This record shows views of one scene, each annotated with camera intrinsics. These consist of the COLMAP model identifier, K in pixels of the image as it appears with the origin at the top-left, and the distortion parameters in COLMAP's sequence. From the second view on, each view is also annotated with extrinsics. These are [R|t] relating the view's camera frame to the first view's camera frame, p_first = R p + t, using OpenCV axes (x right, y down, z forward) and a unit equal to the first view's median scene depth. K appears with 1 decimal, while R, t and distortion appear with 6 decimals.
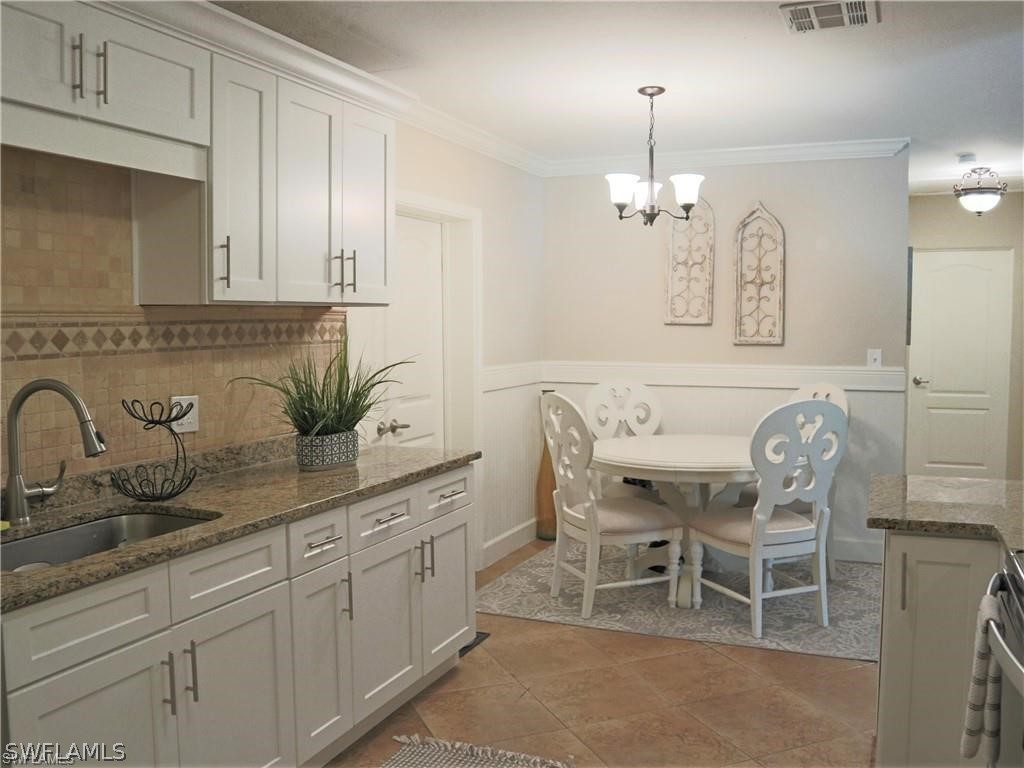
lens RADIAL K [[875.1, 0, 514.2], [0, 875.1, 382.0], [0, 0, 1]] dist [-0.071062, -0.009318]
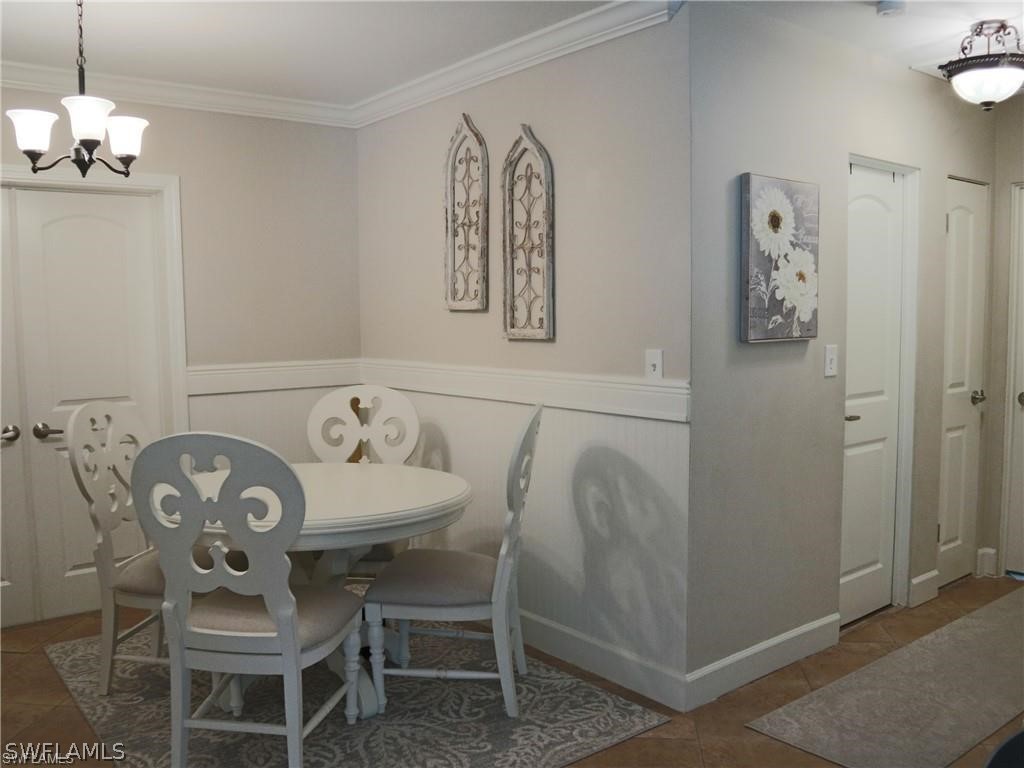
lens RADIAL K [[875.1, 0, 510.3], [0, 875.1, 383.9], [0, 0, 1]] dist [-0.071062, -0.009318]
pose [[0.876684, 0.031888, -0.480009, 0.597986], [-0.023501, 0.999448, 0.023472, -0.024687], [0.480493, -0.009297, 0.876949, 0.406022]]
